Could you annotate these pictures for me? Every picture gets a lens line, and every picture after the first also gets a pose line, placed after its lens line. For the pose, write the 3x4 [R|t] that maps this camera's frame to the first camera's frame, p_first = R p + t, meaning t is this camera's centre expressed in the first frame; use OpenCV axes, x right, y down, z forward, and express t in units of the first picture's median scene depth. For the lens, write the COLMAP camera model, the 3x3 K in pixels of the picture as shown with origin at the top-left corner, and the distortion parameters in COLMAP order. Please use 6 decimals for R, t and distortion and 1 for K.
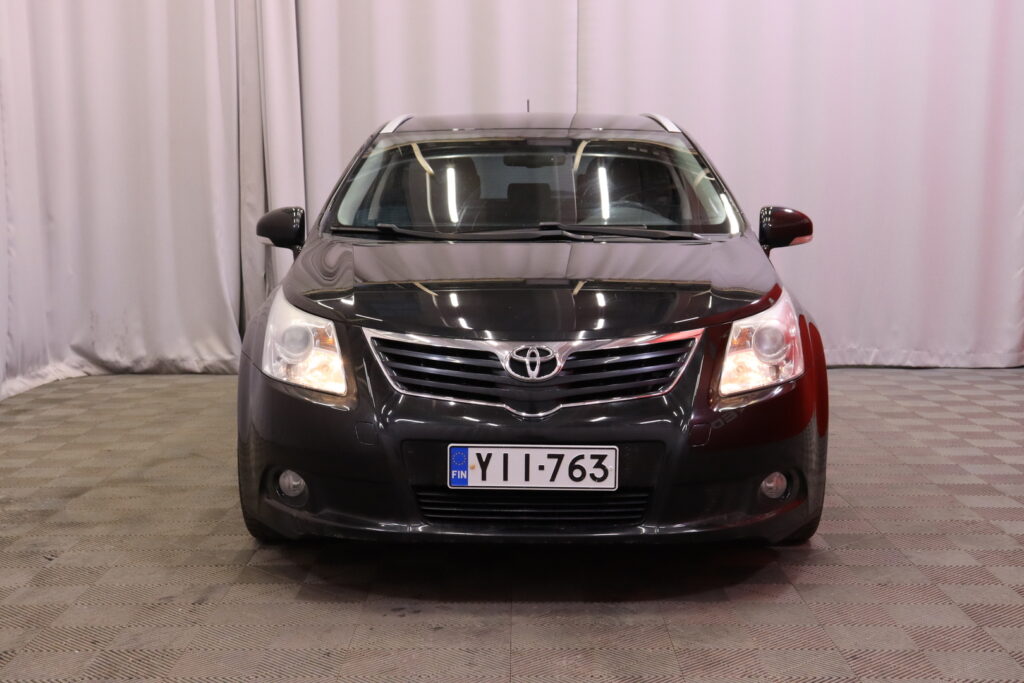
lens RADIAL K [[1514.5, 0, 513.6], [0, 1514.5, 391.1], [0, 0, 1]] dist [0.161345, -0.003720]
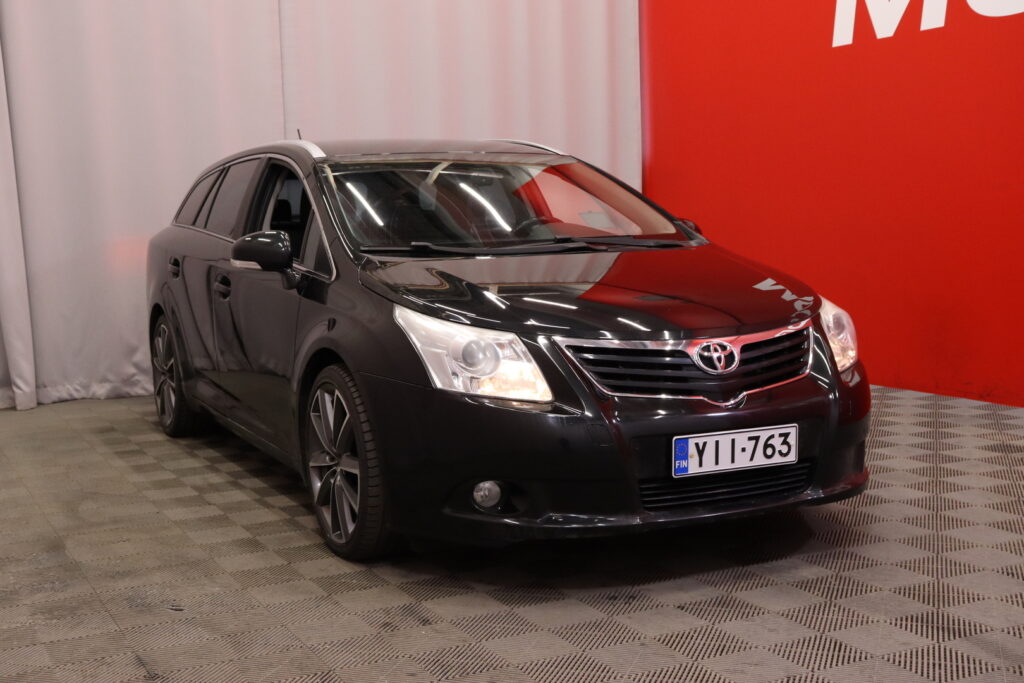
lens RADIAL K [[1313.2, 0, 512.0], [0, 1313.2, 341.5], [0, 0, 1]] dist [-0.017733, -0.006570]
pose [[0.889065, -0.068826, 0.452578, -0.564030], [0.085385, 0.996216, -0.016234, -0.027687], [-0.449748, 0.053076, 0.891577, 0.210215]]
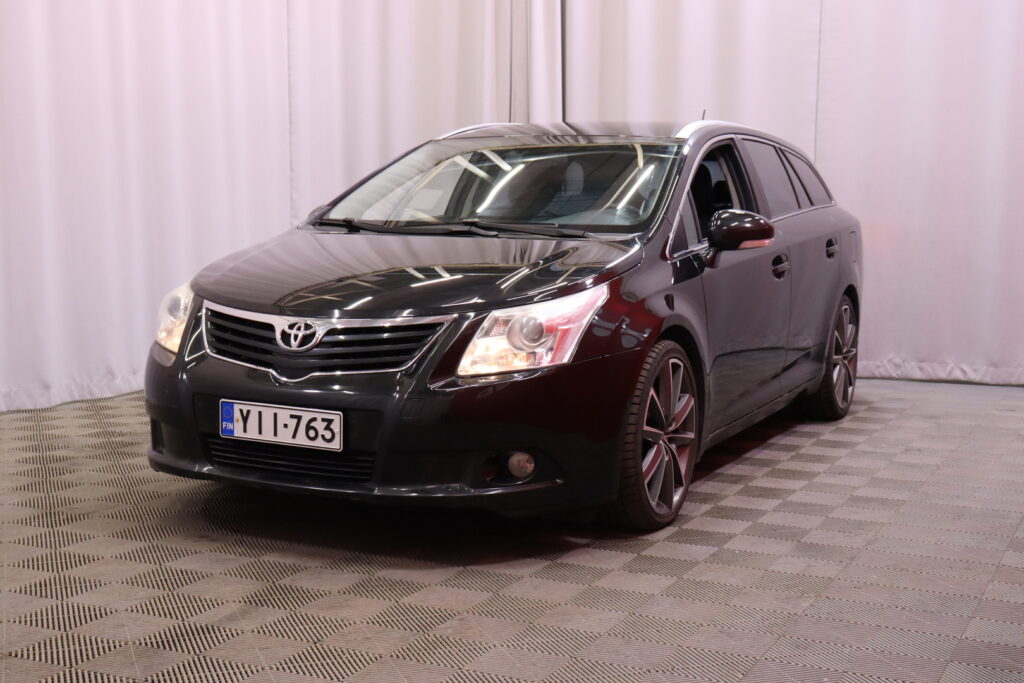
lens RADIAL K [[1457.2, 0, 512.0], [0, 1457.2, 341.5], [0, 0, 1]] dist [0.019981, 0.111113]
pose [[0.902726, 0.059243, -0.426117, 0.640897], [-0.074353, 0.997053, -0.018895, -0.005199], [0.423742, 0.048740, 0.904471, 0.066891]]
